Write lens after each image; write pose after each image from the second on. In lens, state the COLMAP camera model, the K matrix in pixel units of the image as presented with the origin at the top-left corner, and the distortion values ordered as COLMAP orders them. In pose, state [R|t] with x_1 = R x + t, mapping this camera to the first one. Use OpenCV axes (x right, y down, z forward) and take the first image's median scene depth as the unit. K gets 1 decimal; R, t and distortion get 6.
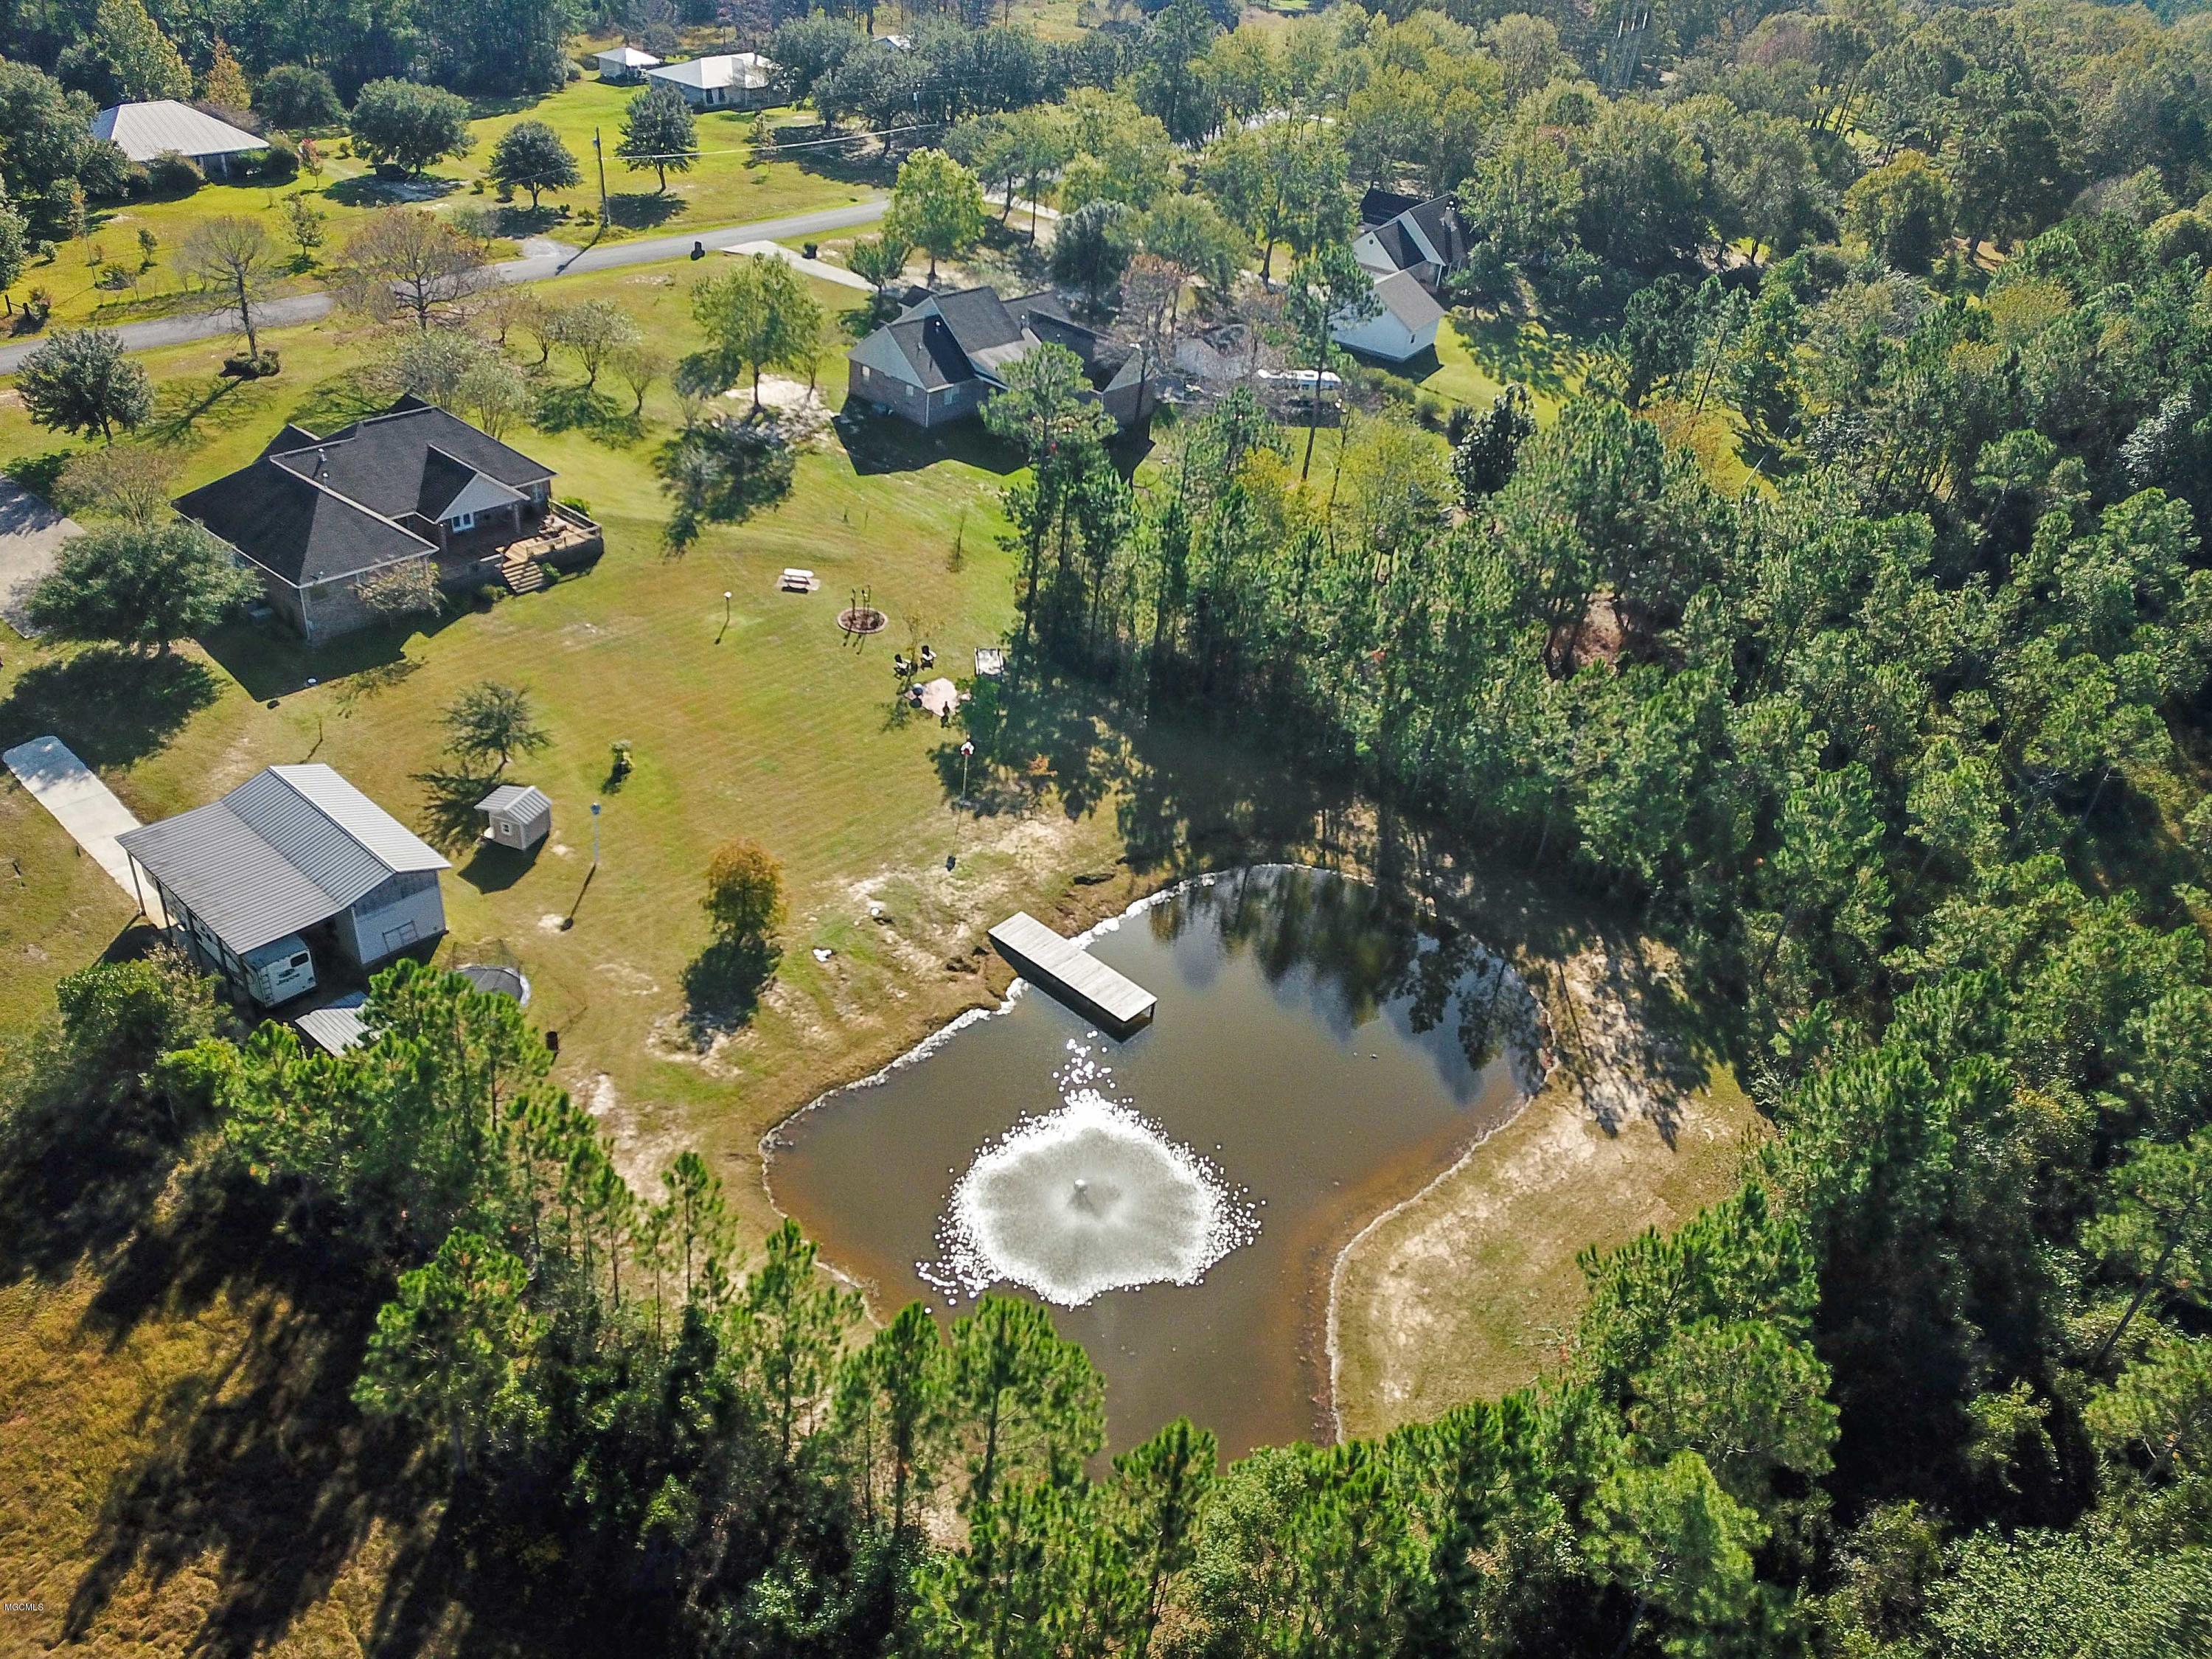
lens RADIAL K [[1684.6, 0, 1099.1], [0, 1684.6, 828.7], [0, 0, 1]] dist [0.025675, 0.000461]
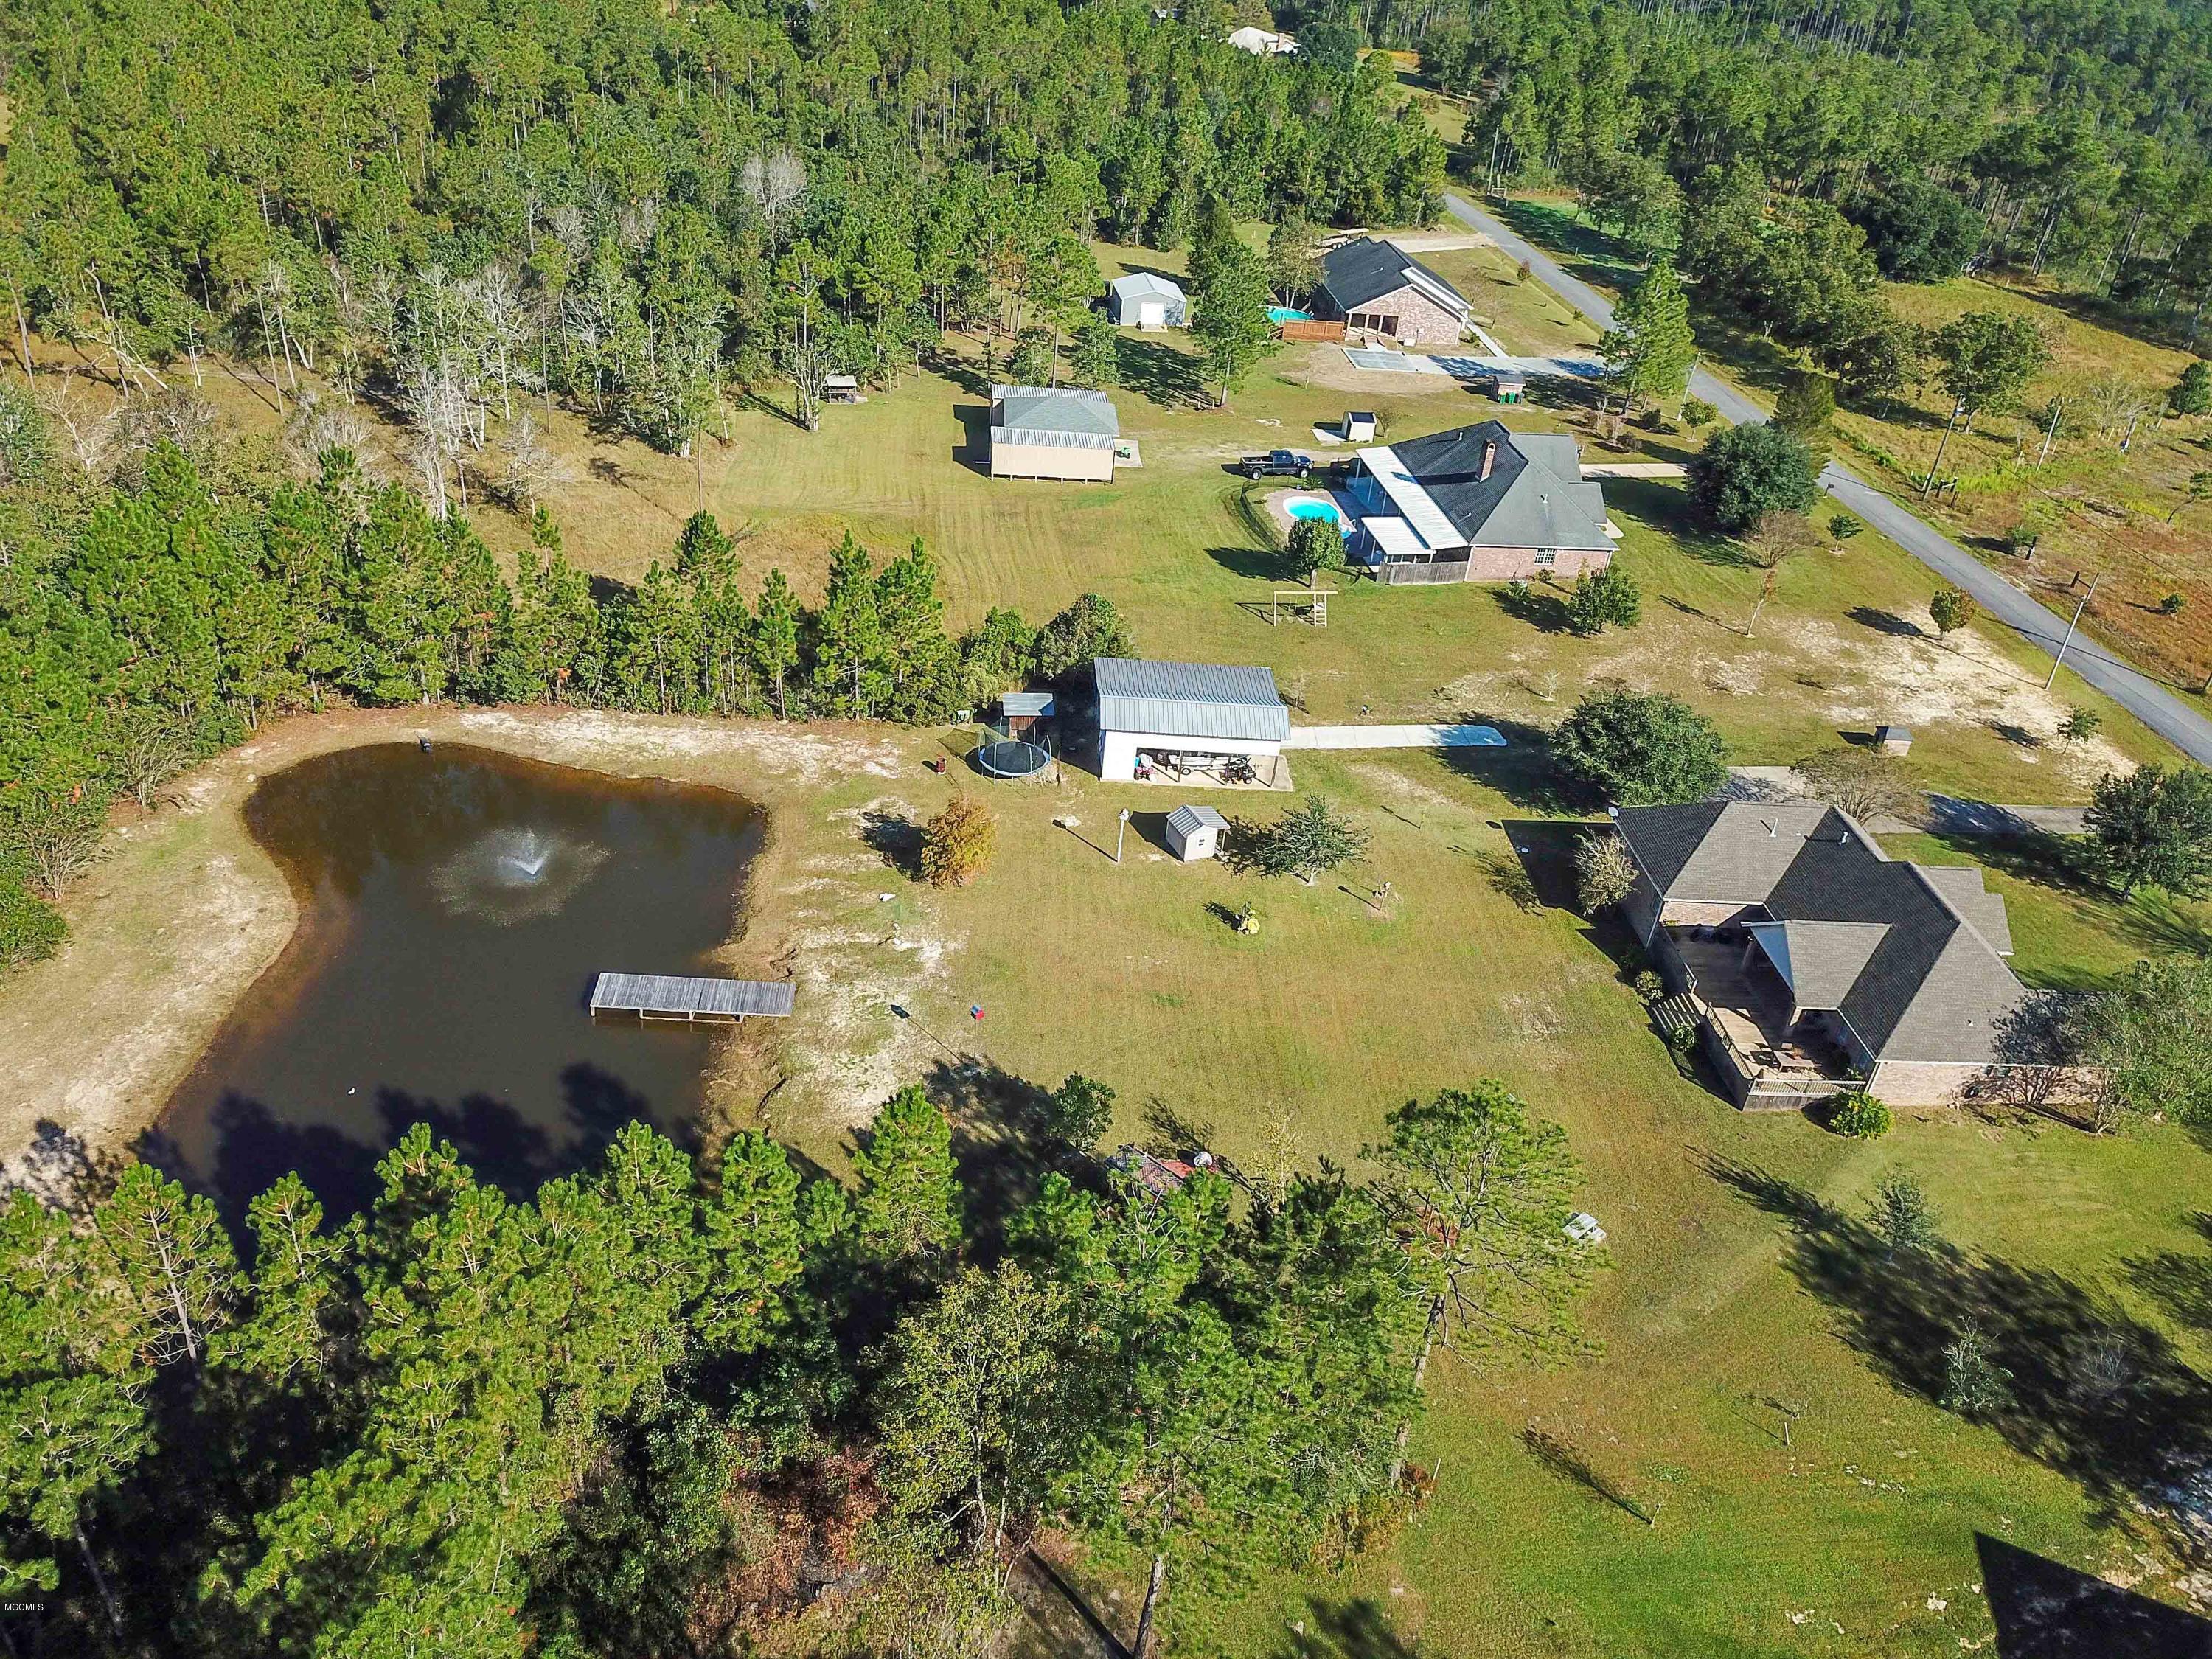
lens RADIAL K [[1672.2, 0, 1106.0], [0, 1672.2, 829.5], [0, 0, 1]] dist [0.024380, 0.007020]
pose [[-0.700292, 0.217451, -0.679931, 0.399702], [-0.525272, 0.488027, 0.697079, -0.671814], [0.483405, 0.845308, -0.227541, 1.109483]]
